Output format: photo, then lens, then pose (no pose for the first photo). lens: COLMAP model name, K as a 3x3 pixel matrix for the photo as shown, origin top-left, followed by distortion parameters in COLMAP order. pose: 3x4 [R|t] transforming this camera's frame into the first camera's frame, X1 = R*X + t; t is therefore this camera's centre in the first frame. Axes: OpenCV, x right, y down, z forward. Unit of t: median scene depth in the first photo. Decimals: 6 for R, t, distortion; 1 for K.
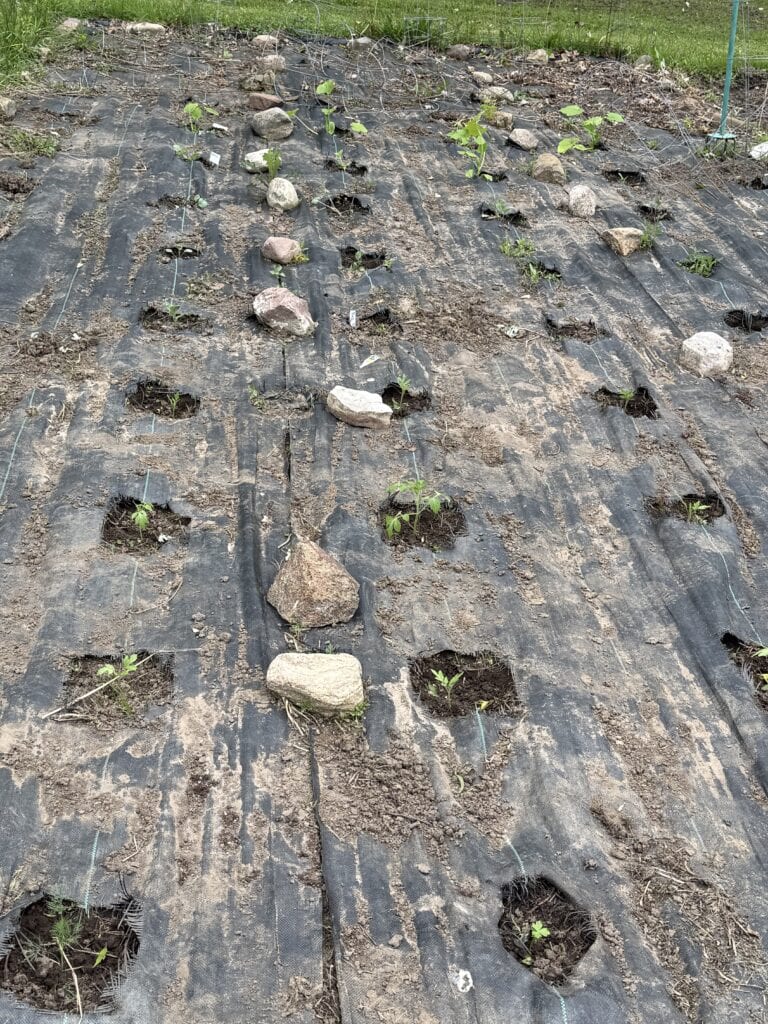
lens RADIAL K [[1412.7, 0, 384.1], [0, 1412.7, 511.5], [0, 0, 1]] dist [0.032274, 0.000000]
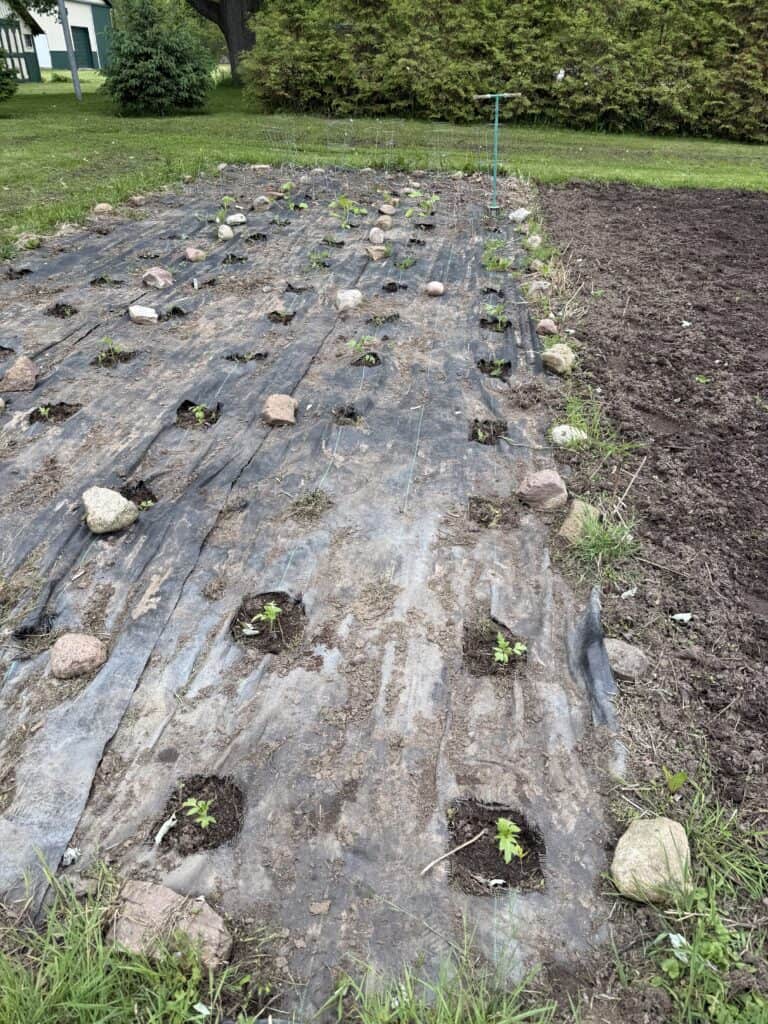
lens RADIAL K [[722.3, 0, 382.0], [0, 722.3, 508.1], [0, 0, 1]] dist [0.044484, -0.031914]
pose [[0.978080, 0.056208, -0.200500, 0.500155], [-0.039733, 0.995565, 0.085268, 0.094787], [0.204404, -0.075432, 0.975976, -0.014173]]
